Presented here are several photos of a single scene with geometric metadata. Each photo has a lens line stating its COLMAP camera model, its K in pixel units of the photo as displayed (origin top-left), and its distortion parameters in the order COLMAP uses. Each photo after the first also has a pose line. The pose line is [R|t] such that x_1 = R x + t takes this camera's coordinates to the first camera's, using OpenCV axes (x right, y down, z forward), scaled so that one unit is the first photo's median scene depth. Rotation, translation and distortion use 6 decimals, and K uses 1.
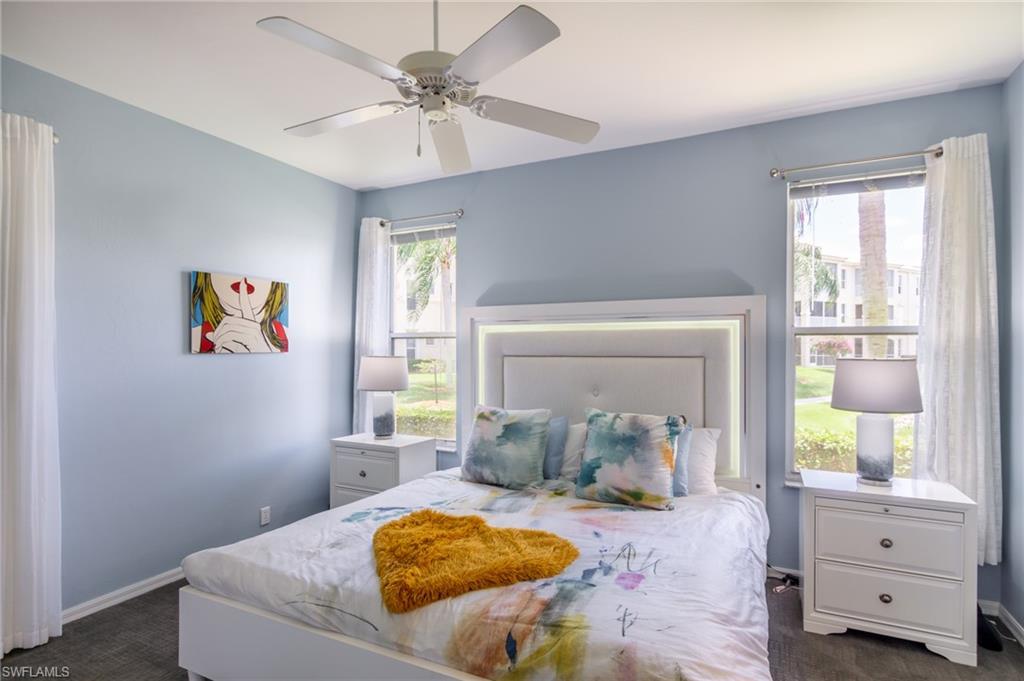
lens RADIAL K [[510.5, 0, 512.0], [0, 510.5, 340.5], [0, 0, 1]] dist [0.004441, 0.000718]
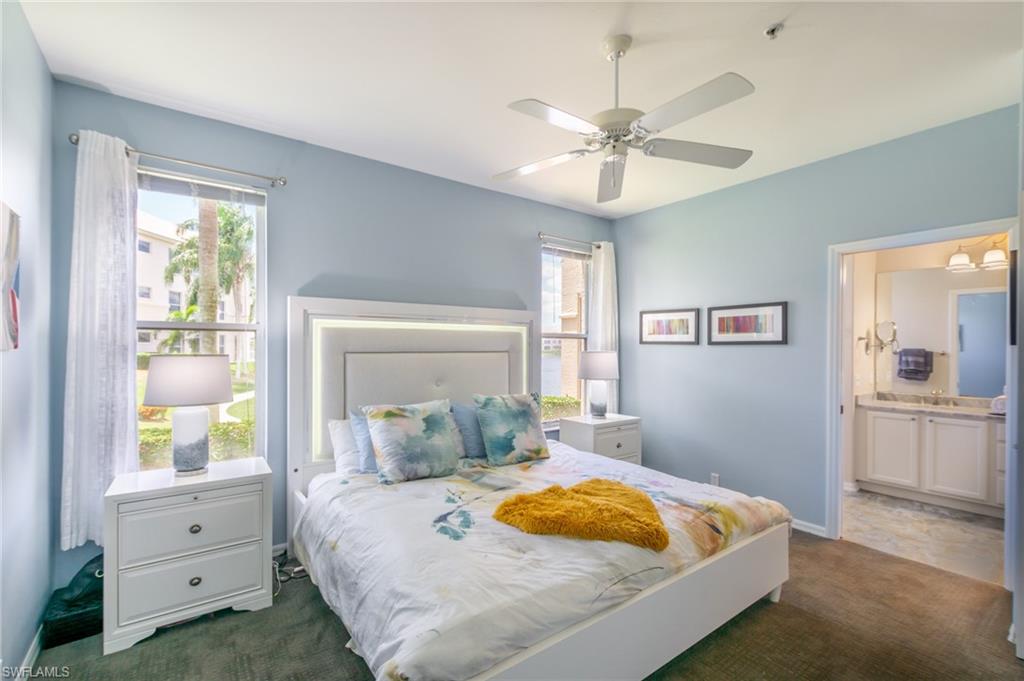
lens RADIAL K [[447.1, 0, 507.1], [0, 447.1, 341.9], [0, 0, 1]] dist [0.002688, 0.000093]
pose [[0.479052, 0.012407, 0.877699, -0.830511], [-0.016646, 0.999849, -0.005048, 0.013356], [-0.877629, -0.012192, 0.479186, 0.478625]]
